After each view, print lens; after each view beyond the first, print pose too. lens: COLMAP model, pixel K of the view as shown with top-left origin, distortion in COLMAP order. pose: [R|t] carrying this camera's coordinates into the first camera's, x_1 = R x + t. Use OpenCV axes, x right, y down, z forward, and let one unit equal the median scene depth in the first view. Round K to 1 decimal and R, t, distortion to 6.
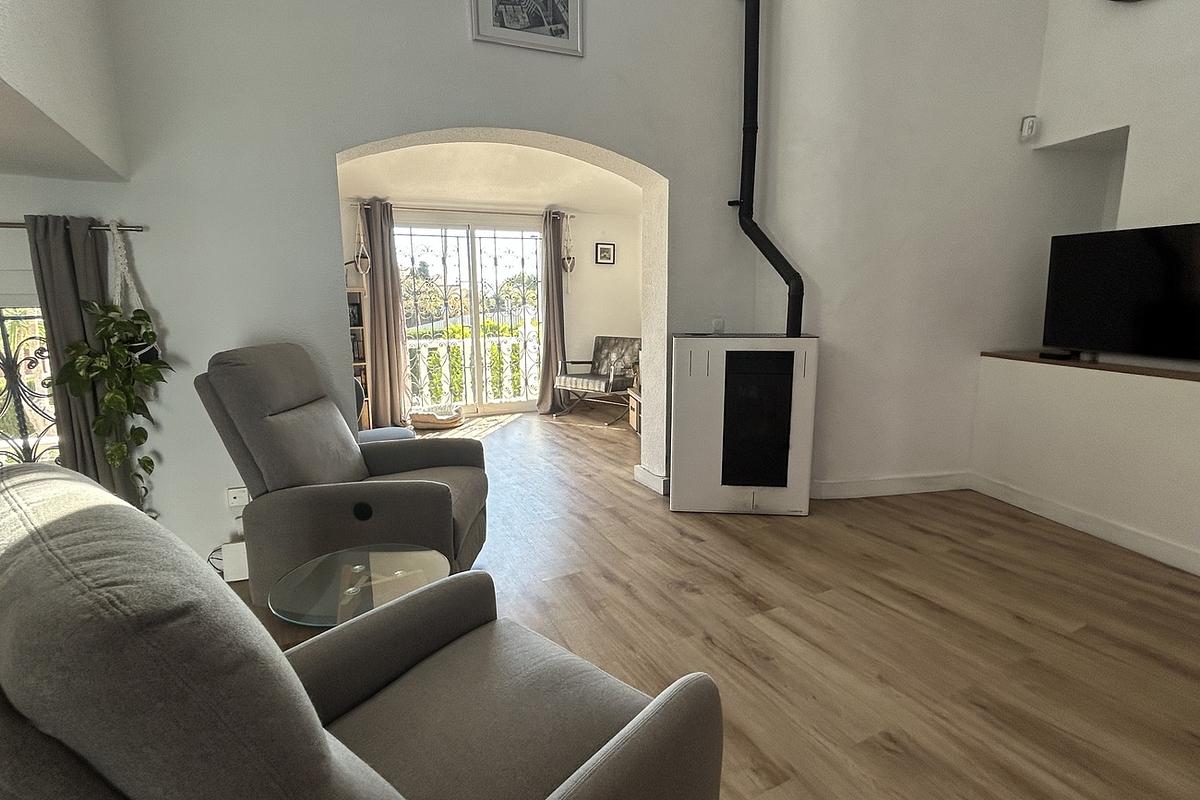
lens RADIAL K [[589.8, 0, 600.0], [0, 589.8, 400.0], [0, 0, 1]] dist [0.000955, 0.000271]
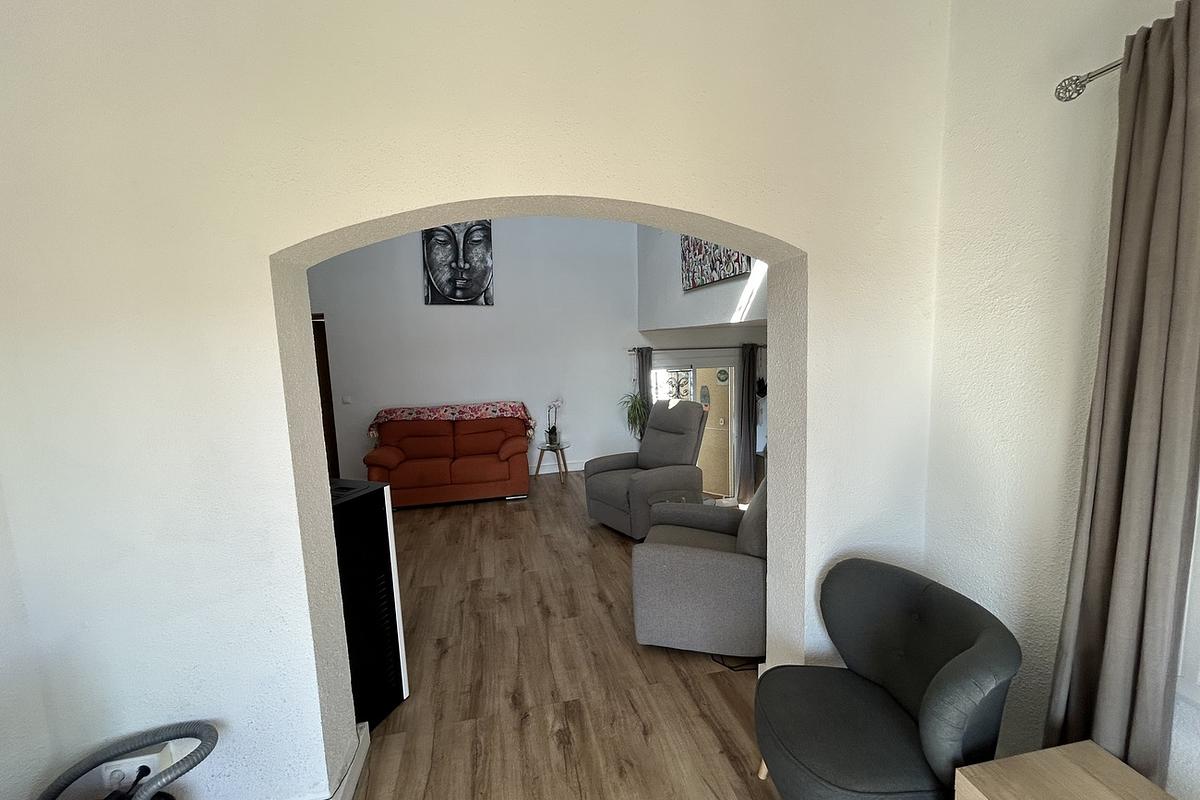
lens RADIAL K [[484.1, 0, 597.2], [0, 484.1, 399.5], [0, 0, 1]] dist [-0.003247, 0.001887]
pose [[-0.963447, 0.011765, 0.267640, -0.366965], [0.090554, 0.954534, 0.284015, -0.428822], [-0.252131, 0.297869, -0.920708, 1.706110]]
